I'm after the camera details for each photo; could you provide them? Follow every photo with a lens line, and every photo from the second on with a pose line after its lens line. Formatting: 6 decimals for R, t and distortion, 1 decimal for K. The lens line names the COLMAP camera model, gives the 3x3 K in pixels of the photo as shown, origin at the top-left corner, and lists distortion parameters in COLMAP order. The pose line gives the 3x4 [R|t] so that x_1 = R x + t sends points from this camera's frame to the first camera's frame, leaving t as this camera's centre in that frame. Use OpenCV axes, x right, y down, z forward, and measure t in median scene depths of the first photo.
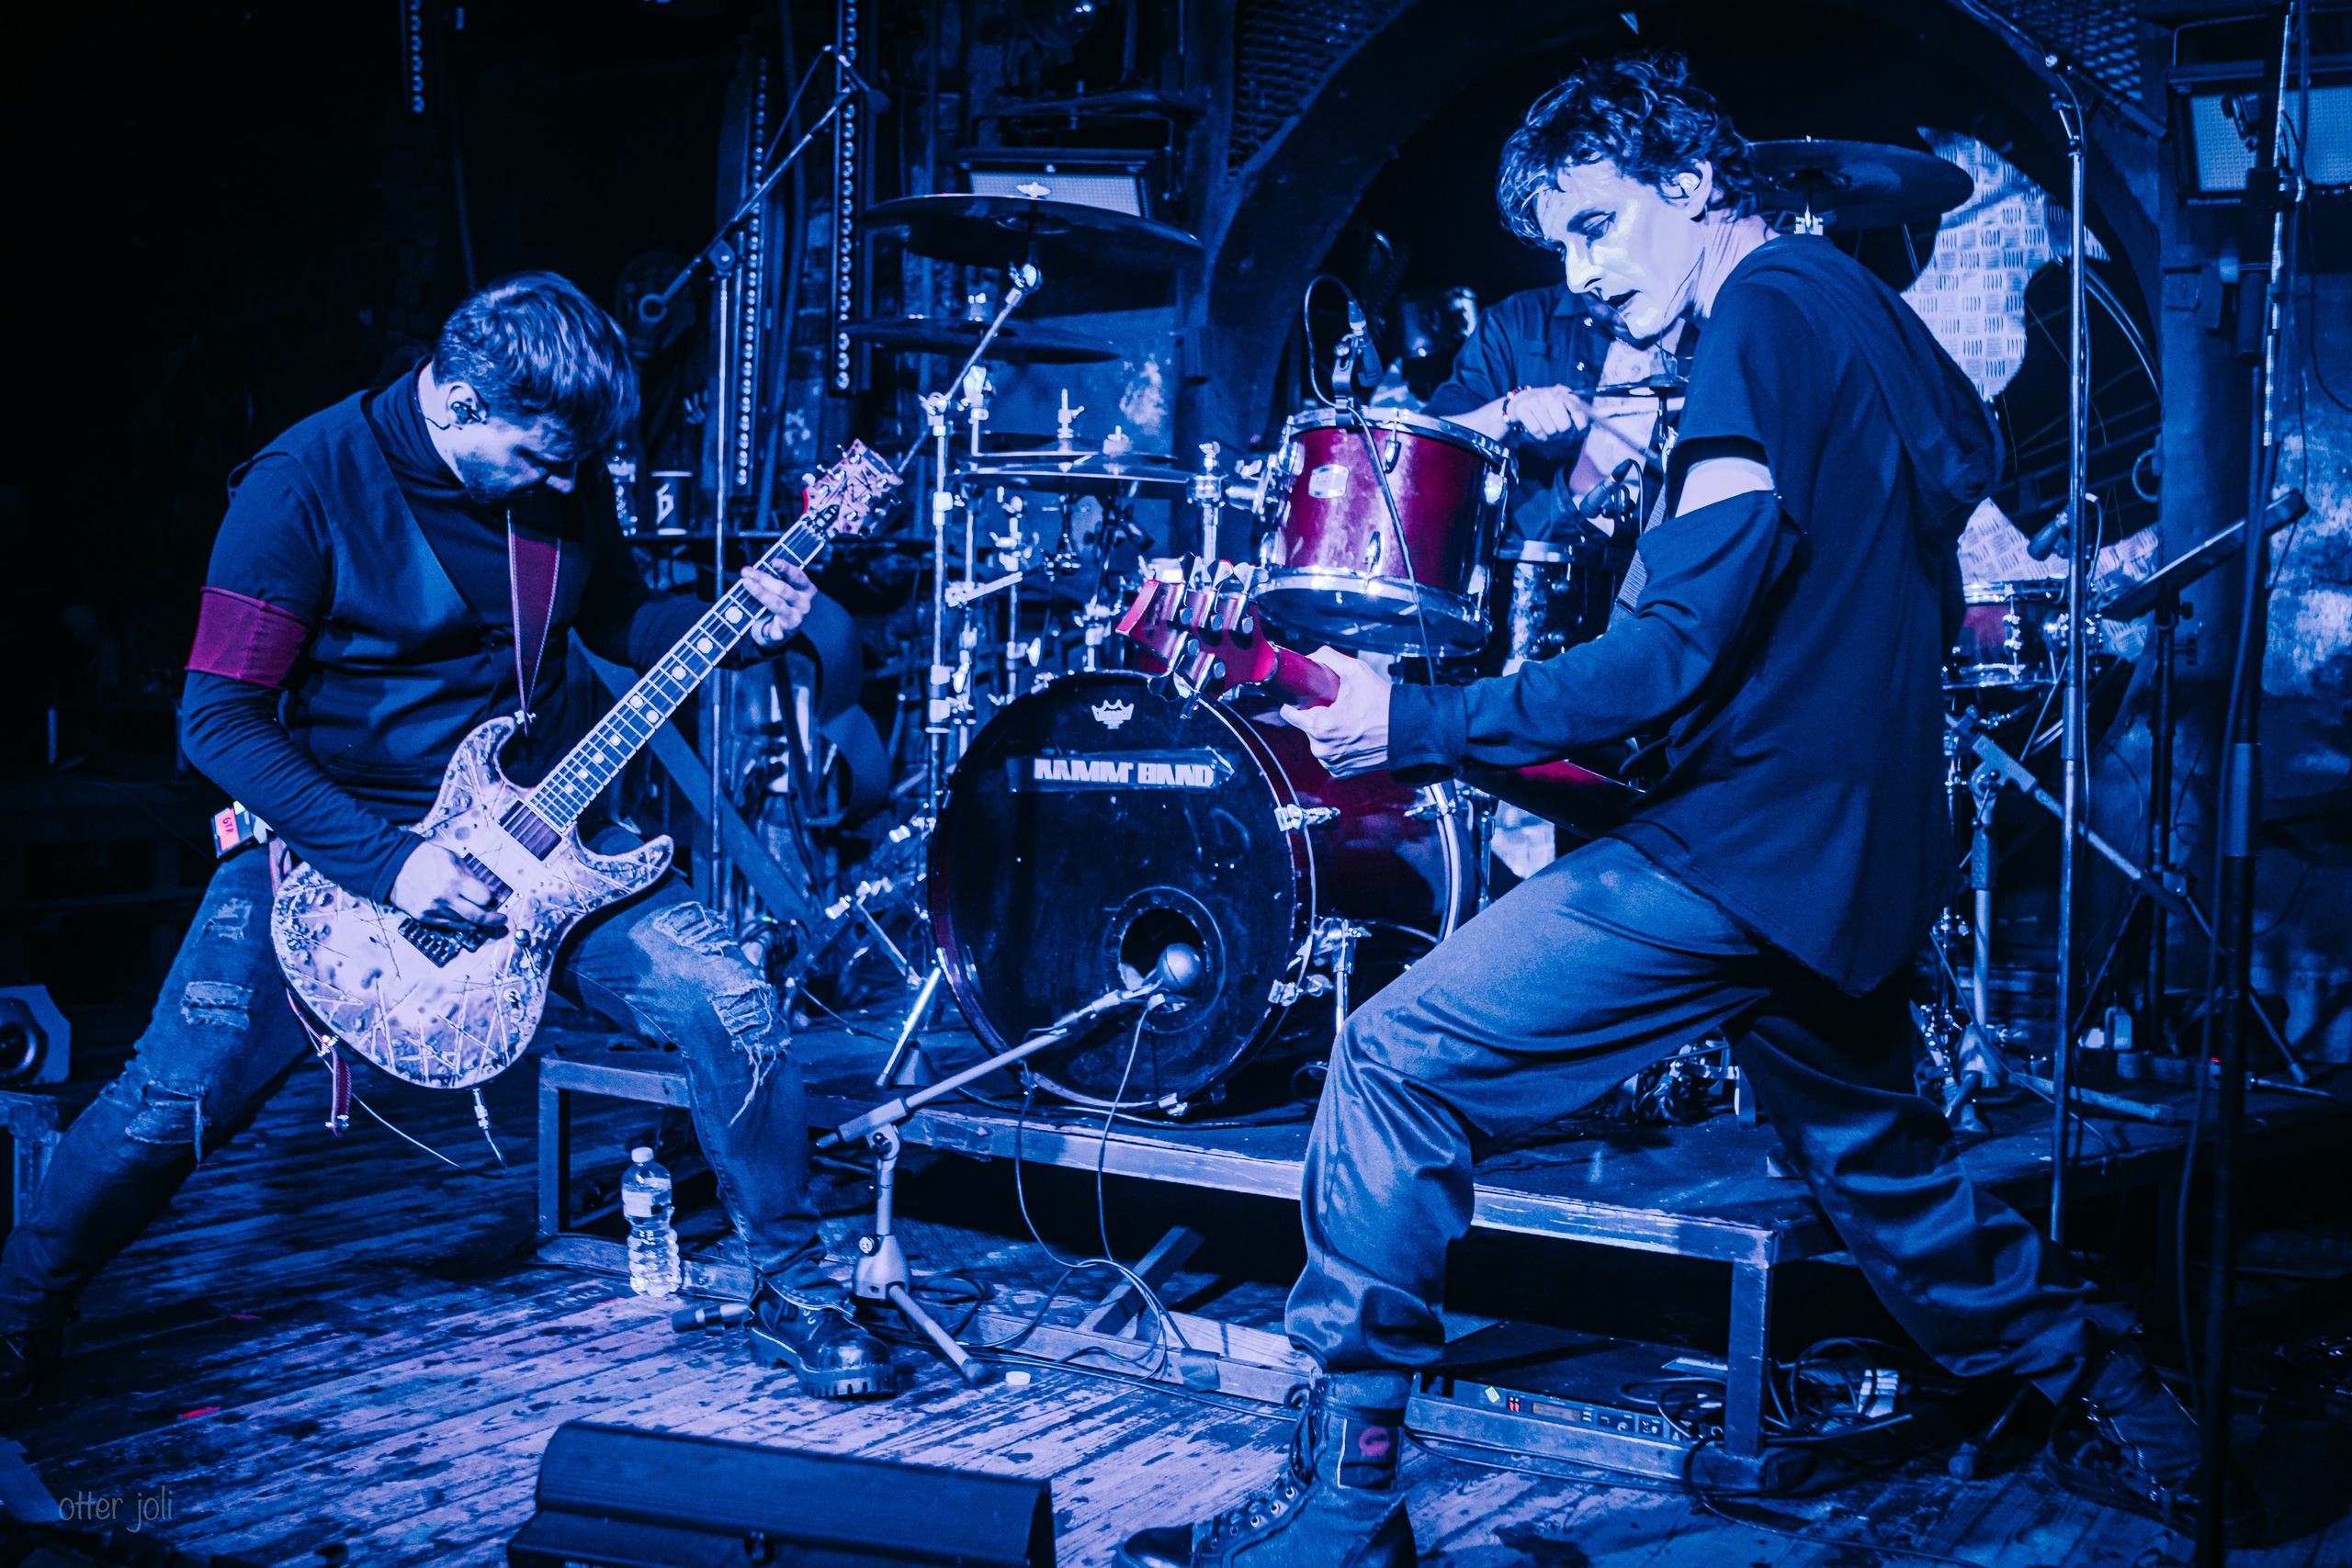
lens RADIAL K [[2668.2, 0, 1243.3], [0, 2668.2, 773.0], [0, 0, 1]] dist [-0.099766, -0.003925]
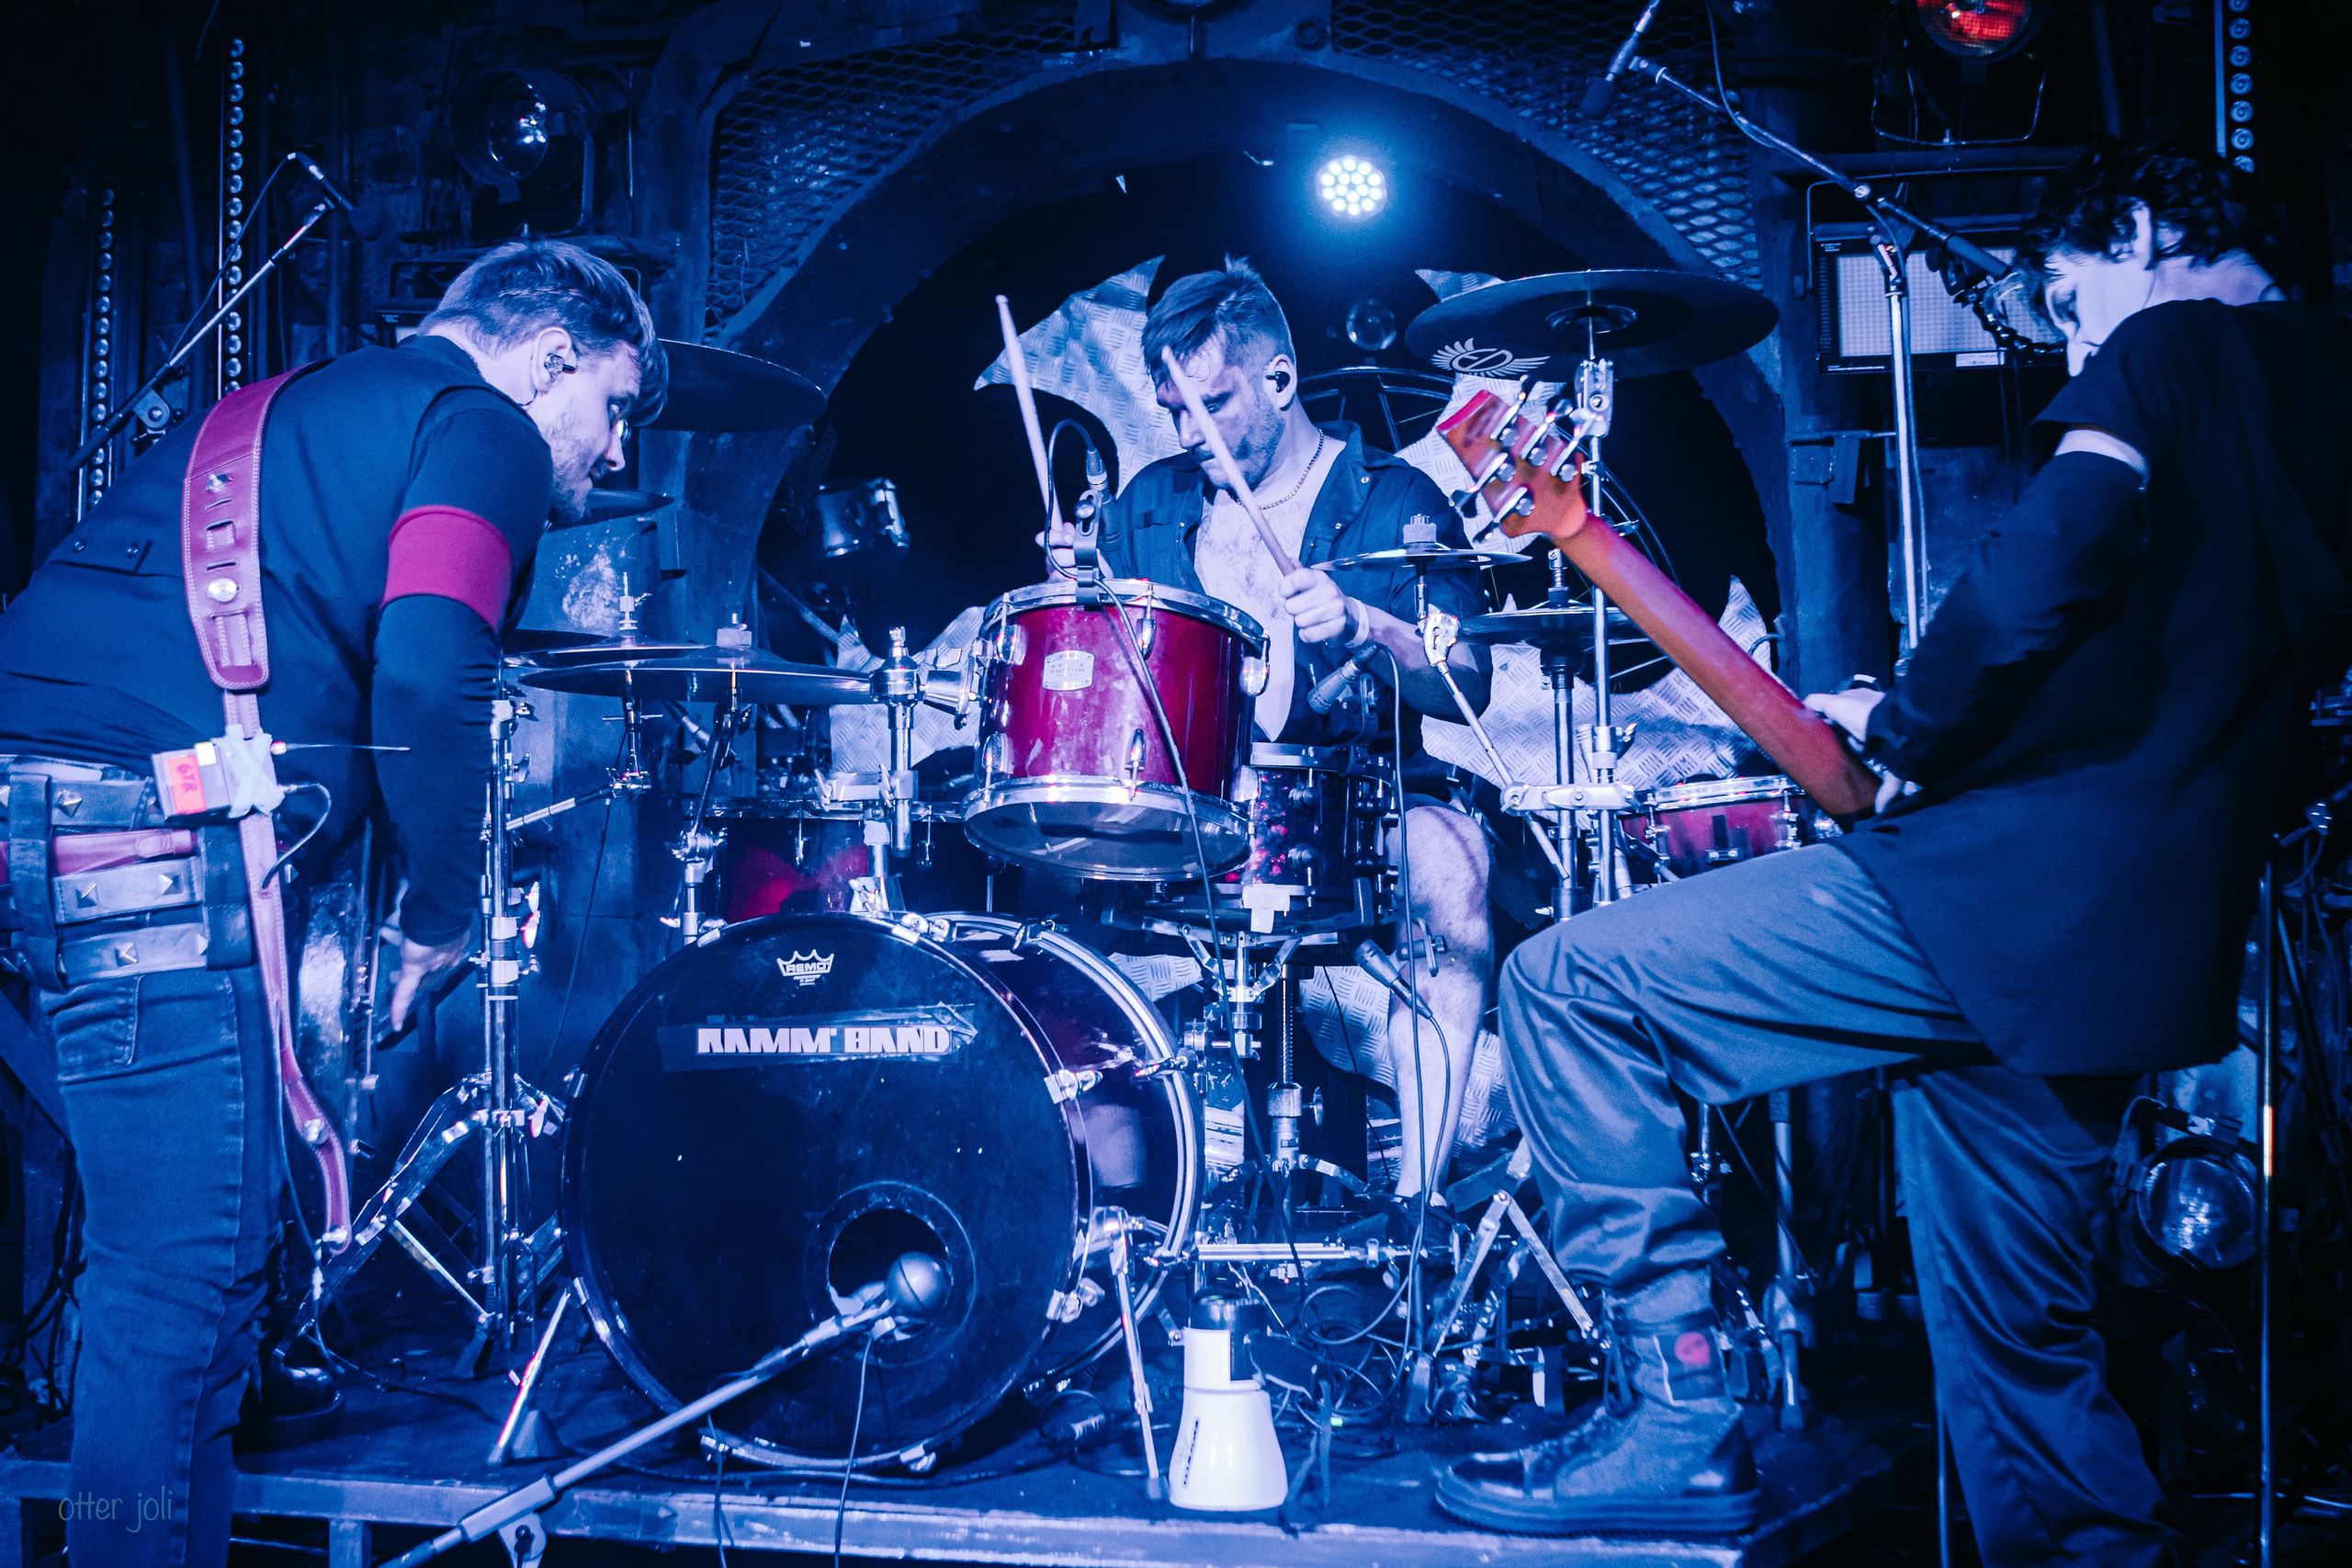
lens RADIAL K [[2759.4, 0, 1230.0], [0, 2759.4, 801.2], [0, 0, 1]] dist [-0.111120, 0.005647]
pose [[0.953730, -0.025966, 0.299541, -0.171387], [0.048846, 0.996410, -0.069150, -0.008433], [-0.296670, 0.080582, 0.951574, 0.179209]]
